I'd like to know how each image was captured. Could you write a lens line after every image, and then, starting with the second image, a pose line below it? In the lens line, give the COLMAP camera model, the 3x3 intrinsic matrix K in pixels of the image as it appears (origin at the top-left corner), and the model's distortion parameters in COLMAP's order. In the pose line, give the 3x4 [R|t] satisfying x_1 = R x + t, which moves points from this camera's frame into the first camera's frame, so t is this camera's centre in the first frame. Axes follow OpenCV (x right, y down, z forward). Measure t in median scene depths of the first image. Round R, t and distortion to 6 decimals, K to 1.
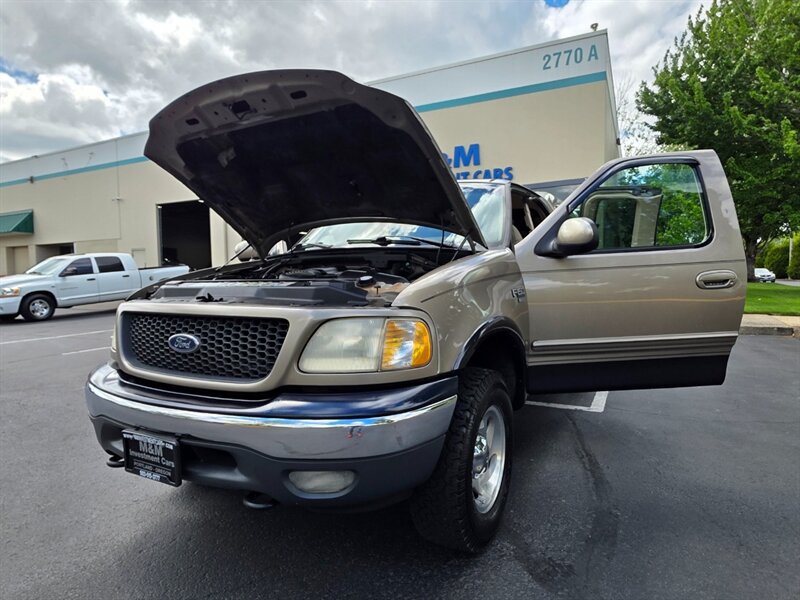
lens RADIAL K [[461.4, 0, 401.7], [0, 461.4, 302.5], [0, 0, 1]] dist [0.002380, 0.000401]
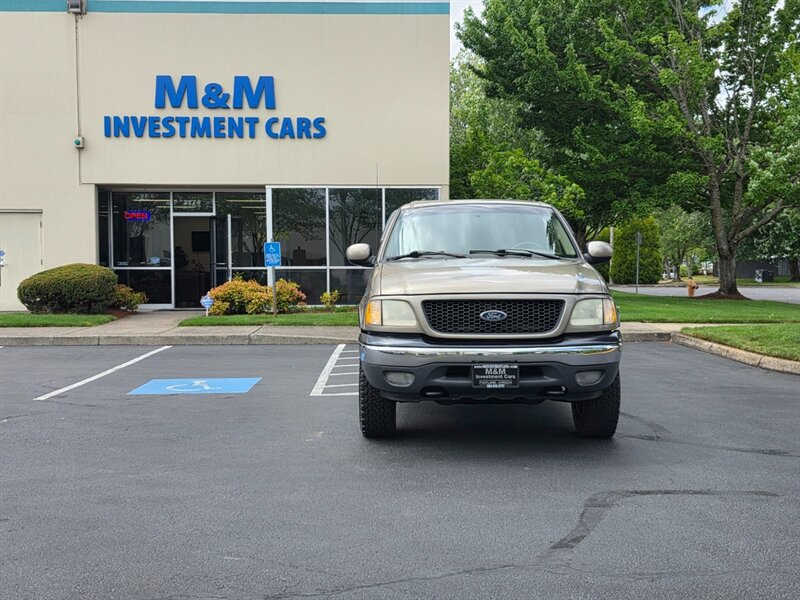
lens RADIAL K [[880.3, 0, 400.0], [0, 880.3, 300.0], [0, 0, 1]] dist [0.069212, -0.003641]
pose [[0.891547, -0.007112, 0.452872, -1.806994], [0.021542, 0.999411, -0.026713, 0.085879], [-0.452415, 0.033572, 0.891176, -1.440554]]
